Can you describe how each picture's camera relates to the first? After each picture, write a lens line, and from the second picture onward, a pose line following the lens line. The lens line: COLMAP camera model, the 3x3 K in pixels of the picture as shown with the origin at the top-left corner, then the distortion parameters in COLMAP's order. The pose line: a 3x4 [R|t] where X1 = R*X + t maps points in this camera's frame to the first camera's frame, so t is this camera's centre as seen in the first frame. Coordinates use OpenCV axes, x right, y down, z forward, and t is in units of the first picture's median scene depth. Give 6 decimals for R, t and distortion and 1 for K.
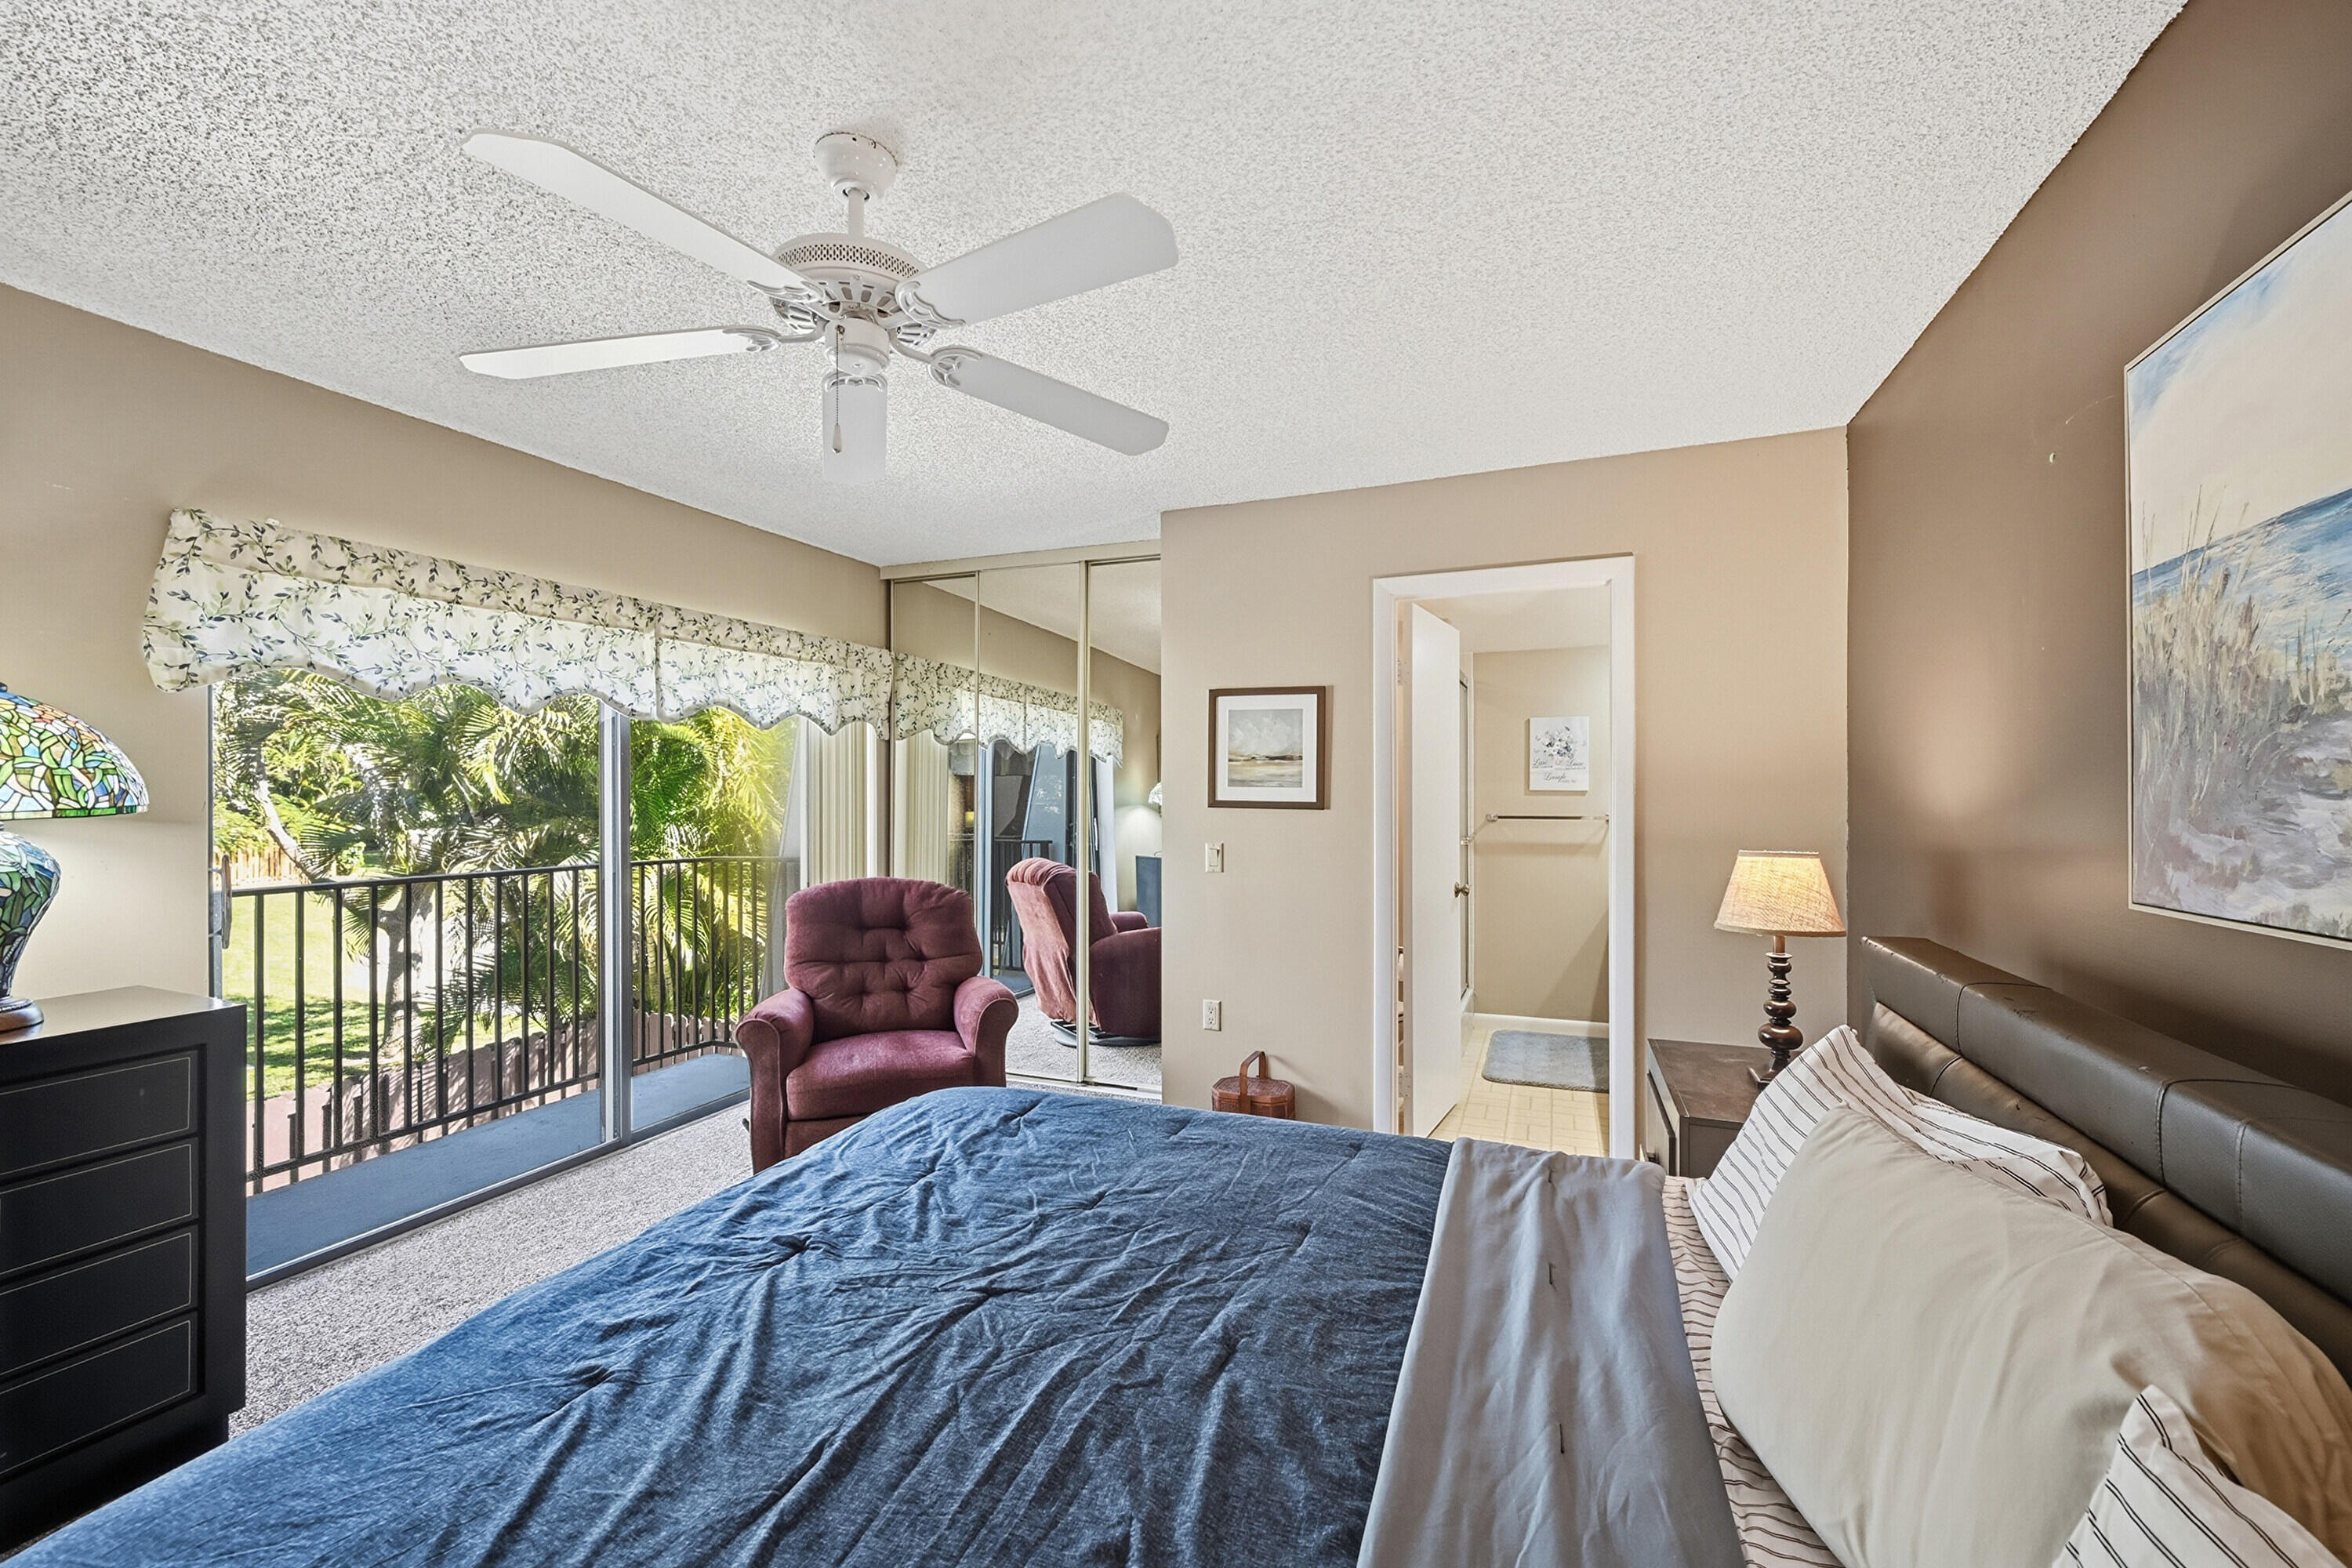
lens RADIAL K [[929.8, 0, 1182.7], [0, 929.8, 786.4], [0, 0, 1]] dist [0.000508, 0.000292]
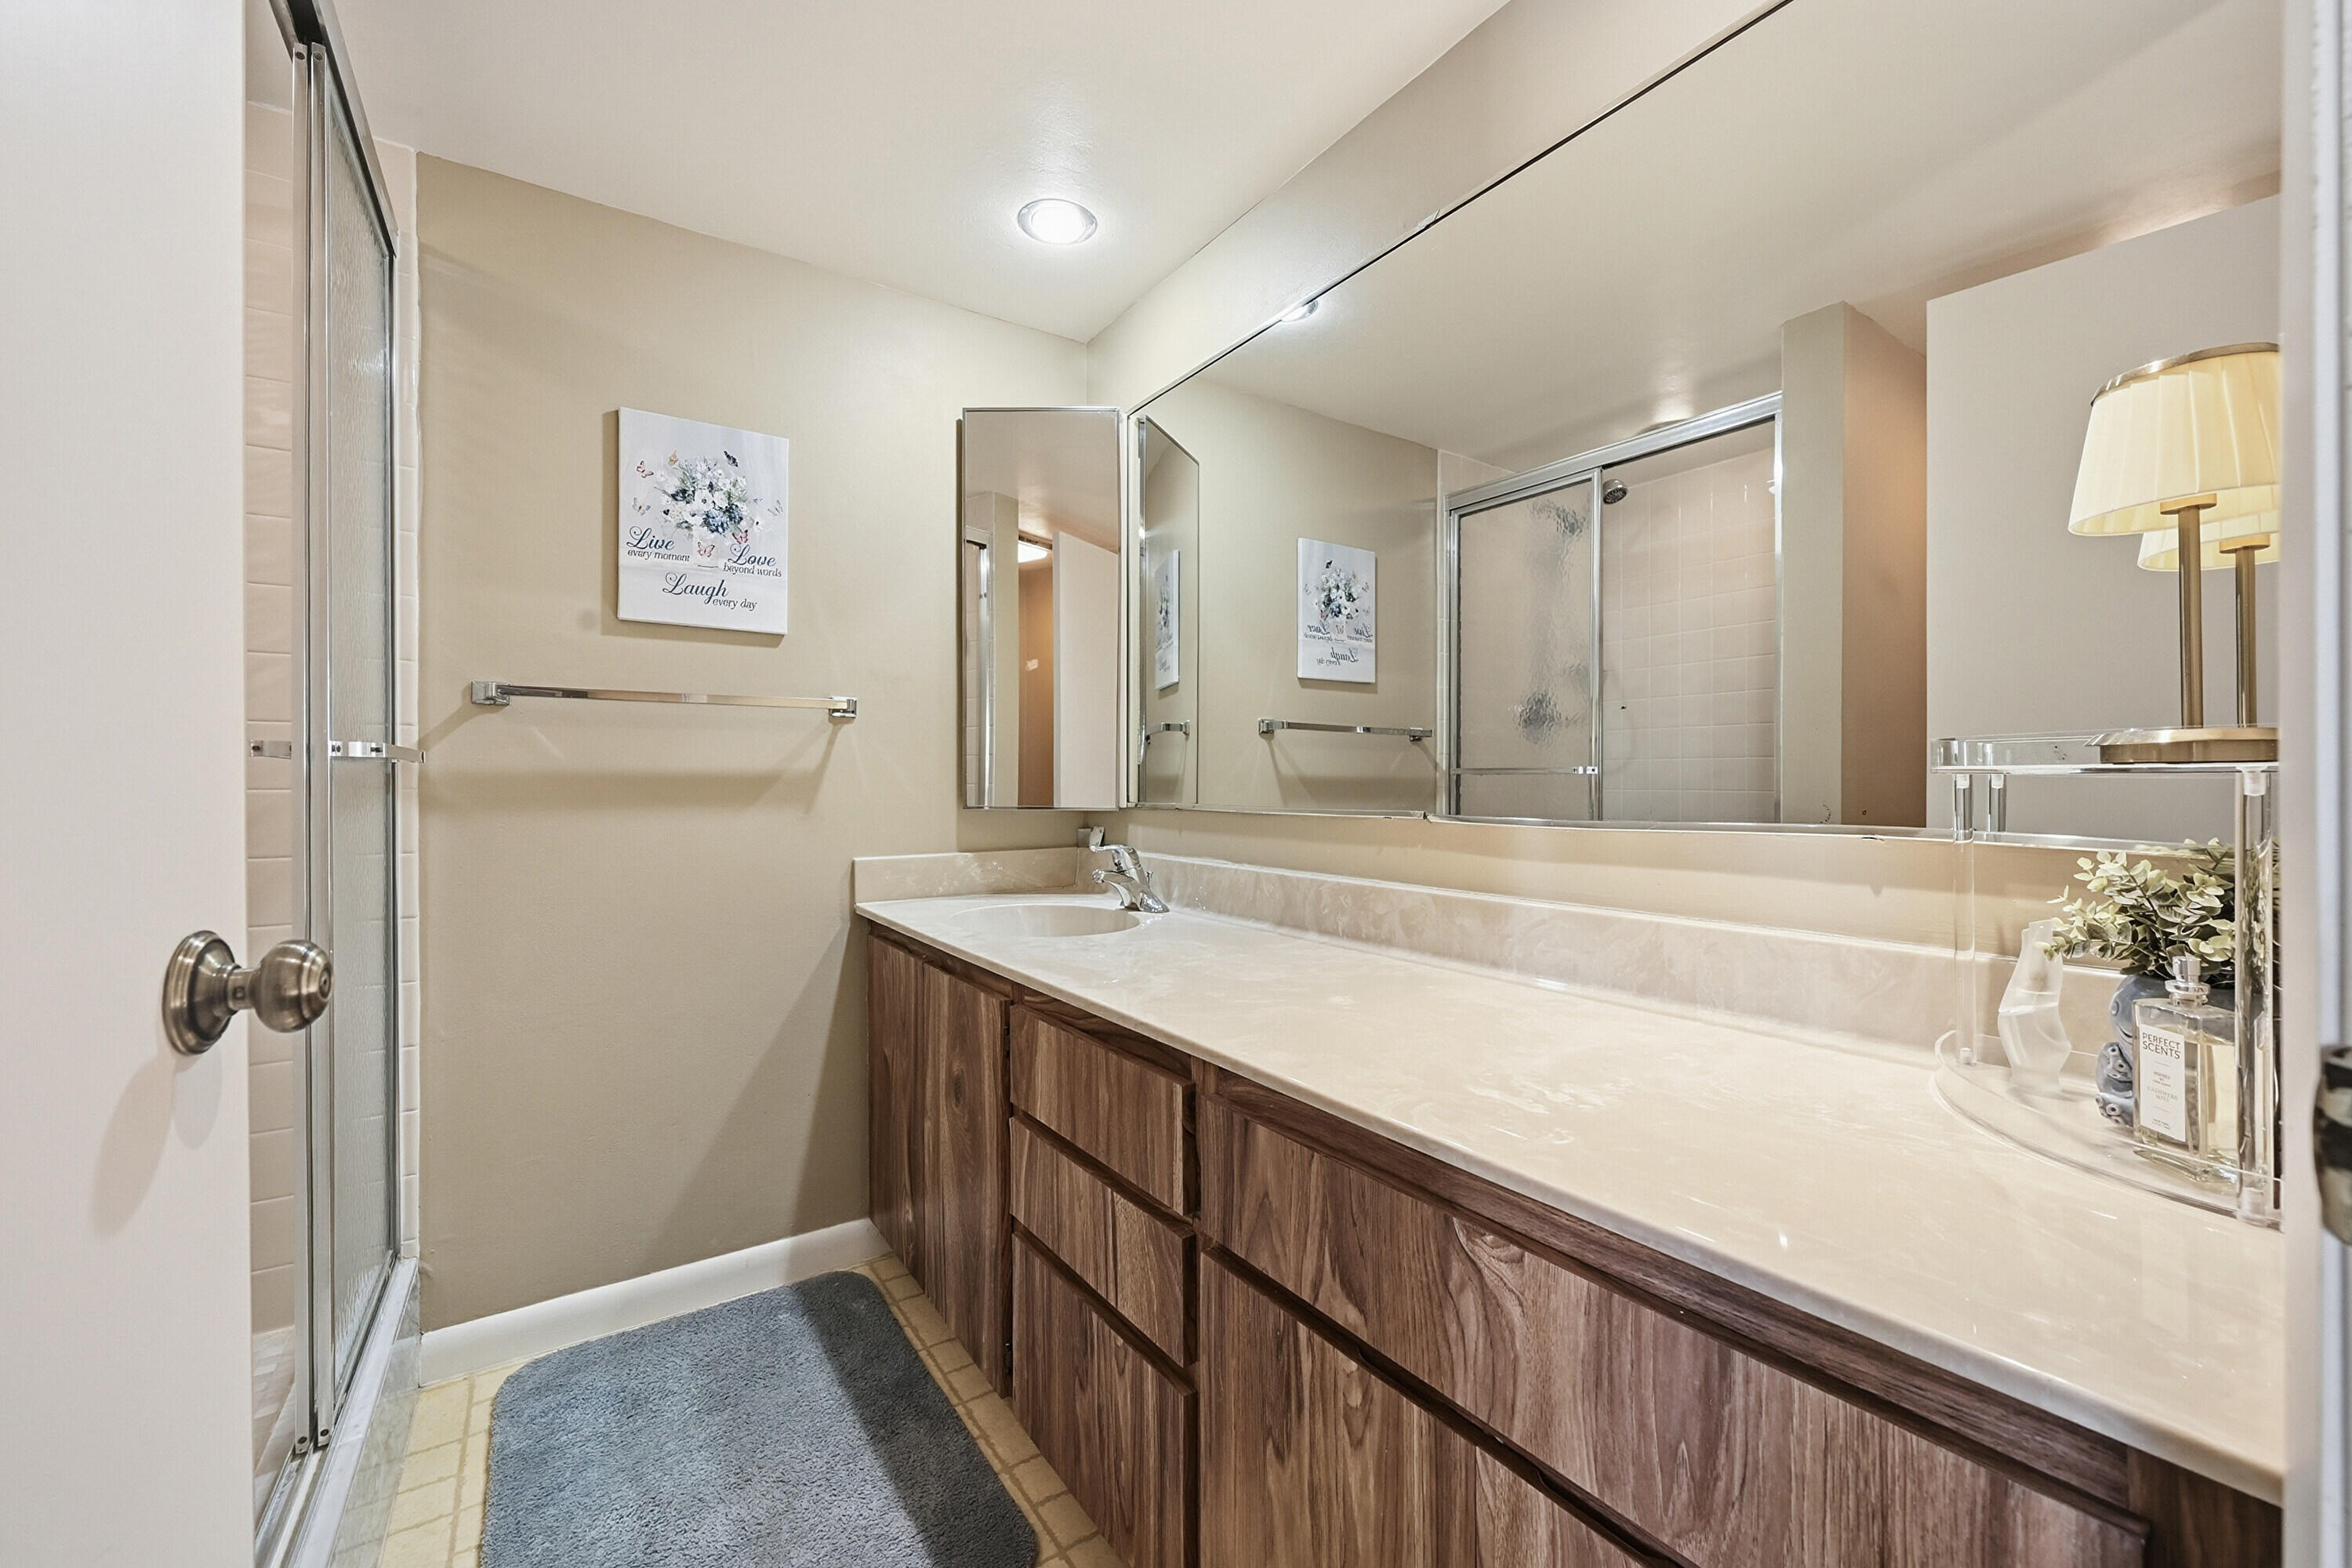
lens RADIAL K [[929.8, 0, 1170.0], [0, 929.8, 787.0], [0, 0, 1]] dist [0.000508, 0.000292]
pose [[0.566501, -0.003362, 0.824054, 0.312108], [0.002446, 0.999994, 0.002398, 0.098654], [-0.824057, 0.000657, 0.566506, 0.967766]]
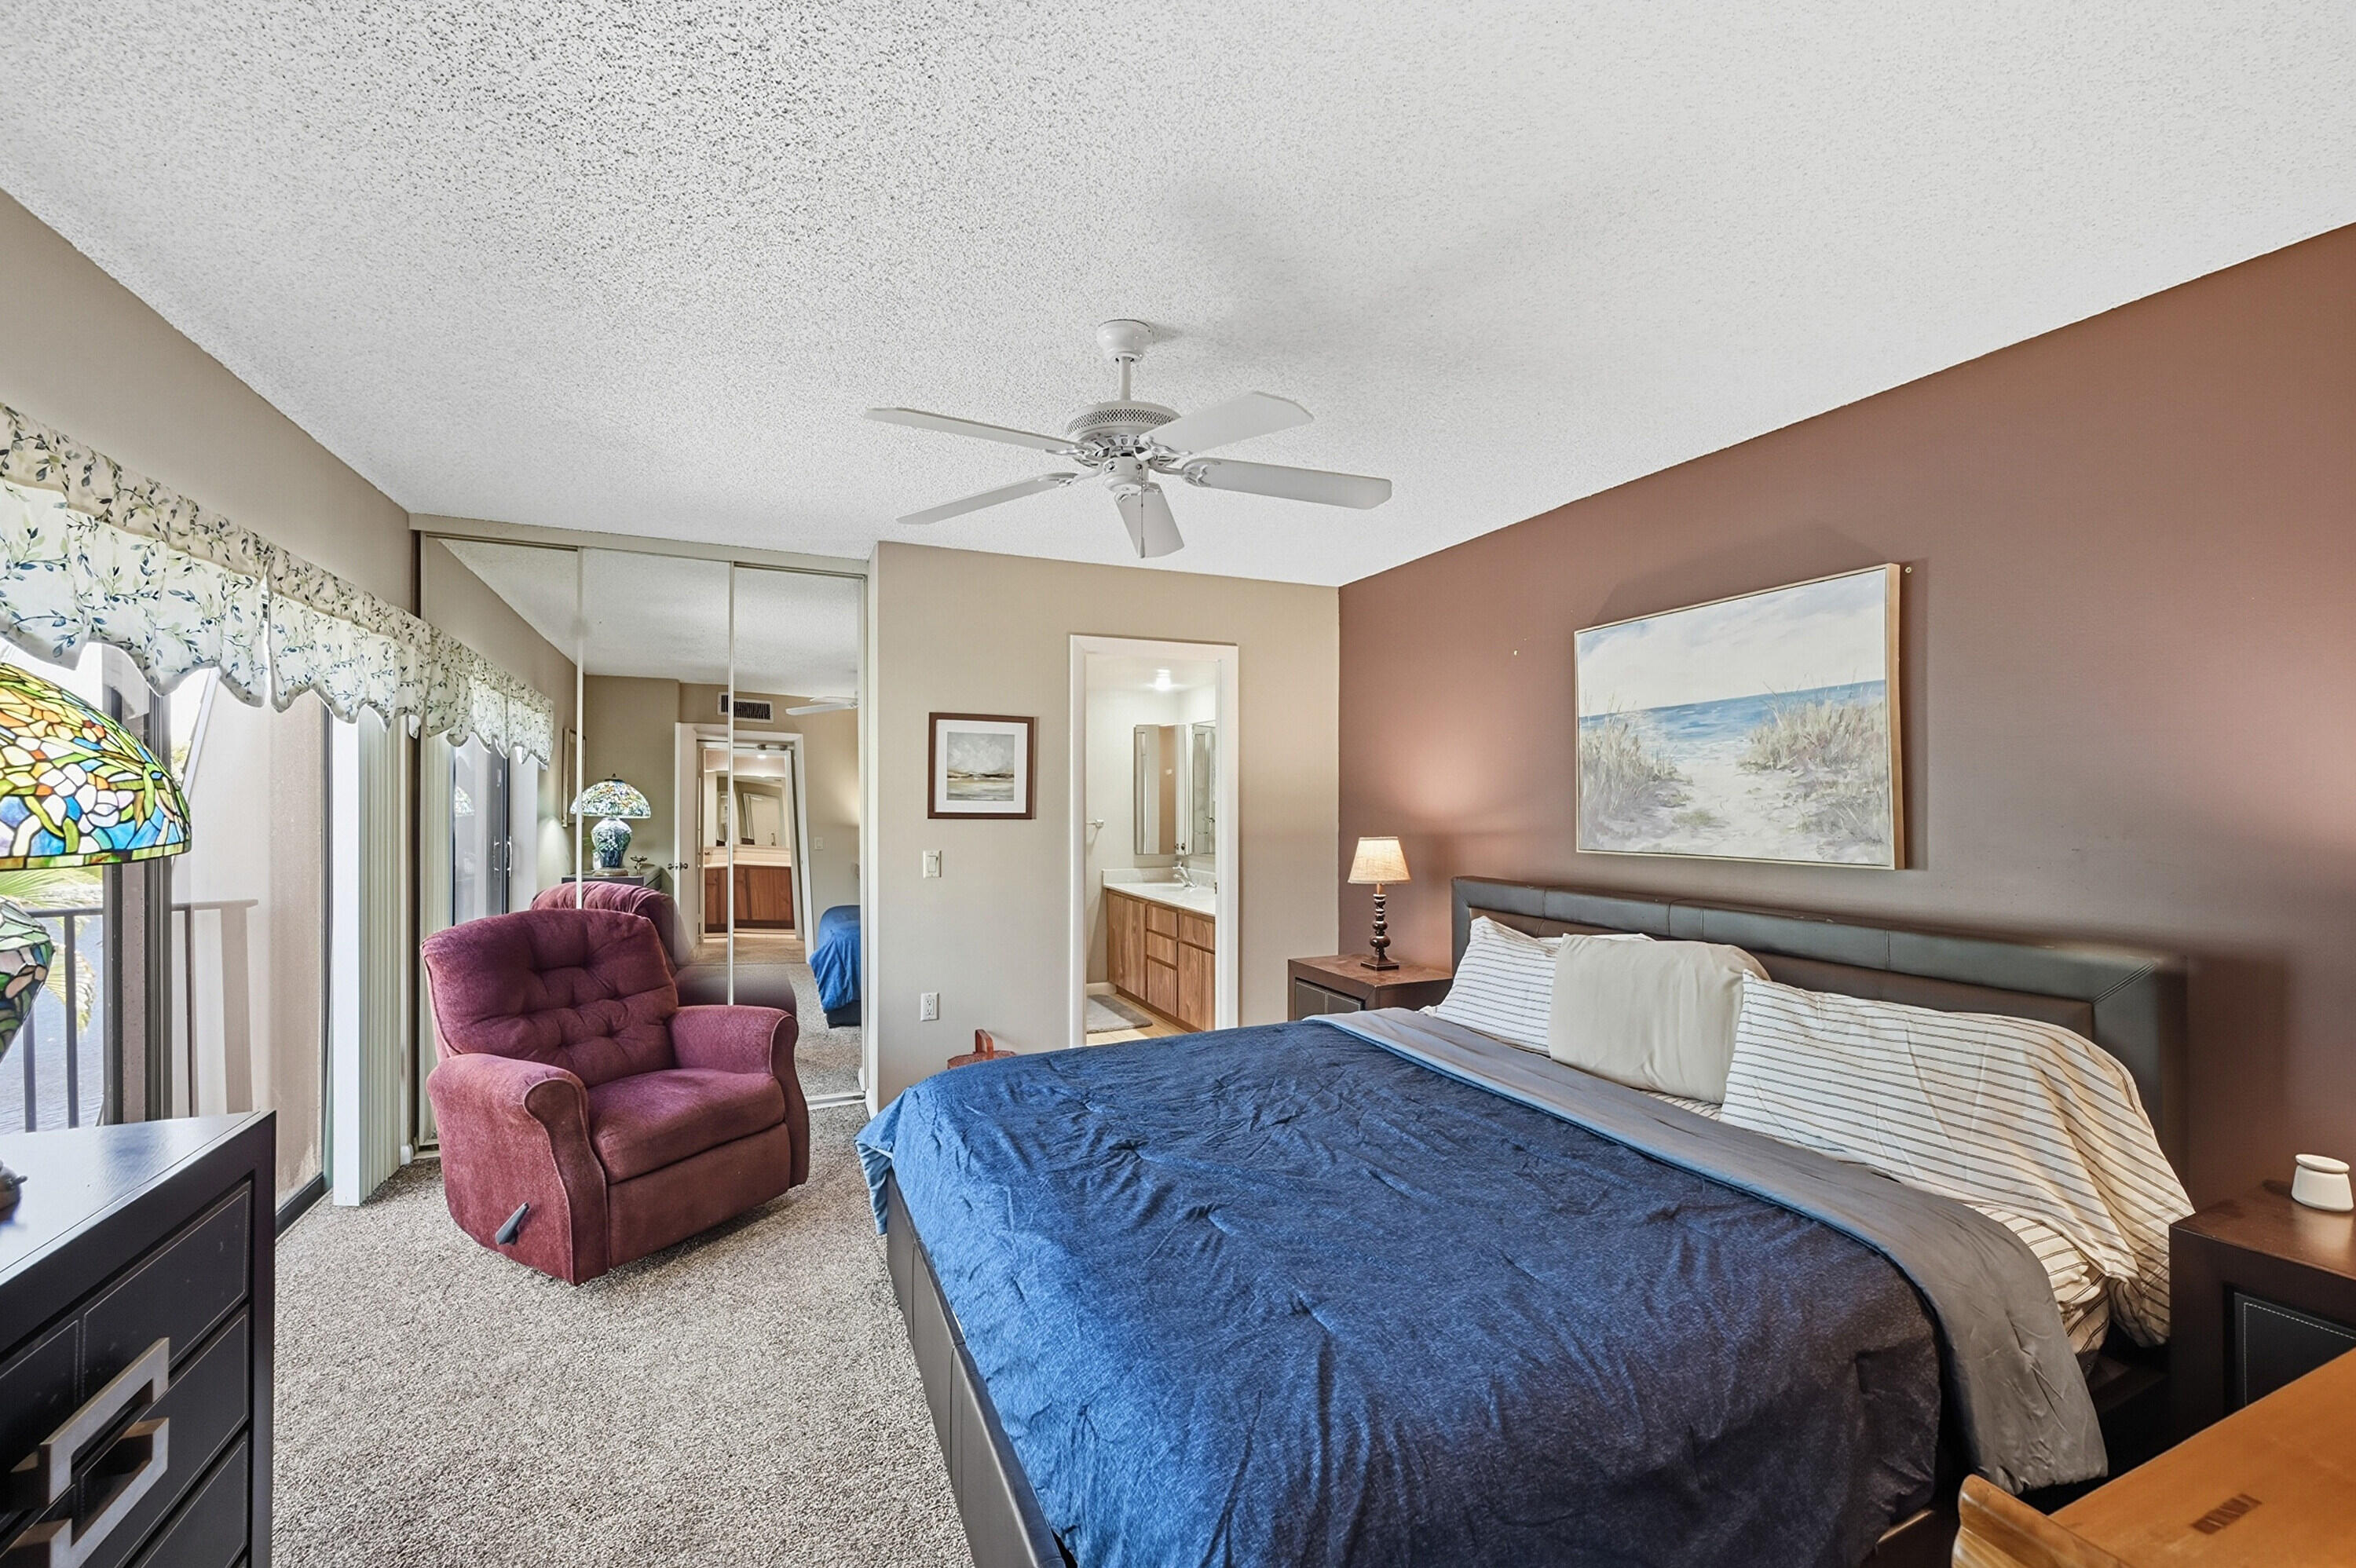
lens RADIAL K [[956.2, 0, 1177.8], [0, 956.2, 794.0], [0, 0, 1]] dist [0.002121, 0.000302]
pose [[0.698951, 0.003988, 0.715159, -0.604690], [-0.003040, 0.999992, -0.002605, -0.005133], [-0.715163, -0.000354, 0.698957, -0.006186]]
